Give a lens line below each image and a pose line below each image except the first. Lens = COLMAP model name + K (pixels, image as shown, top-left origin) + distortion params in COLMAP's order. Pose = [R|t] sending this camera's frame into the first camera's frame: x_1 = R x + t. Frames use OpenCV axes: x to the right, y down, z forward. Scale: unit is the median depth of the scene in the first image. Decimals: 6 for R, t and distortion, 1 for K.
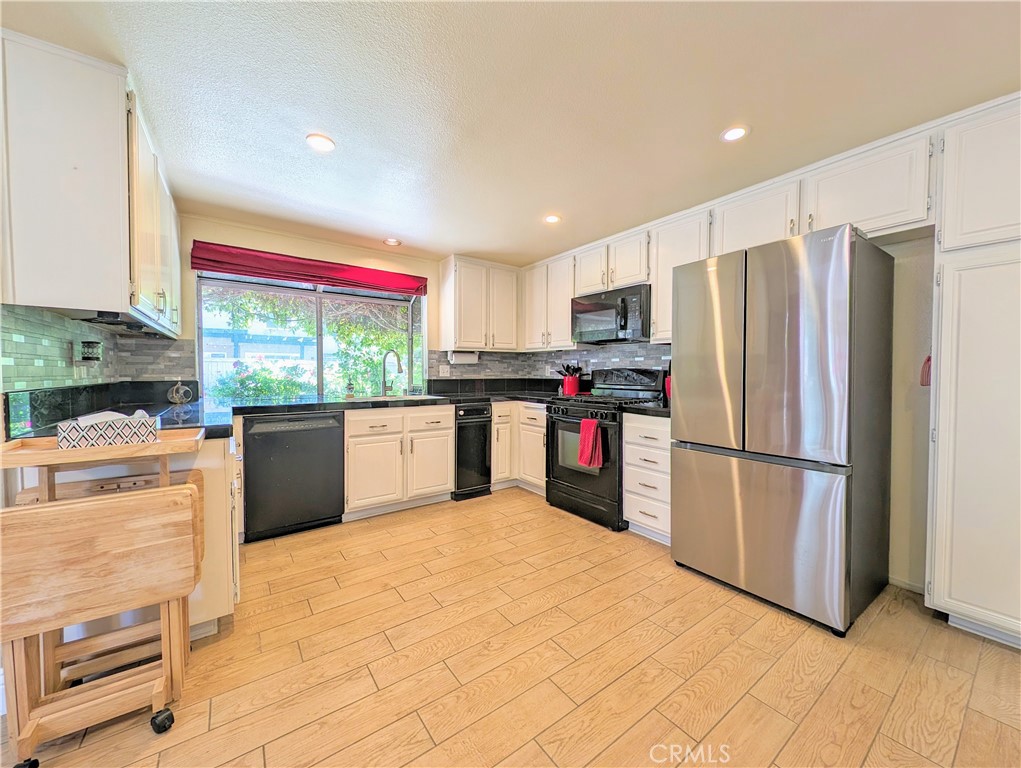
lens RADIAL K [[383.8, 0, 513.2], [0, 383.8, 379.7], [0, 0, 1]] dist [-0.002583, -0.000229]
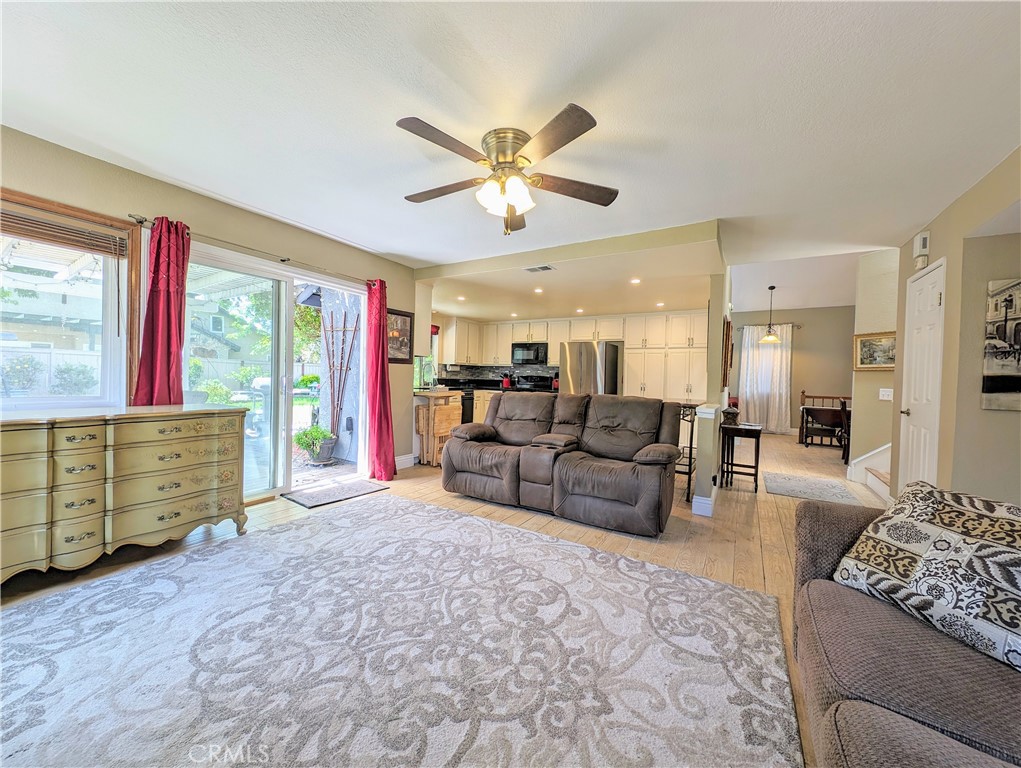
lens RADIAL K [[383.8, 0, 513.2], [0, 383.8, 379.7], [0, 0, 1]] dist [-0.002583, -0.000229]
pose [[0.918365, 0.022516, 0.395094, -0.661258], [-0.018172, 0.999726, -0.014734, 0.027902], [-0.395318, 0.006352, 0.918523, -0.967346]]
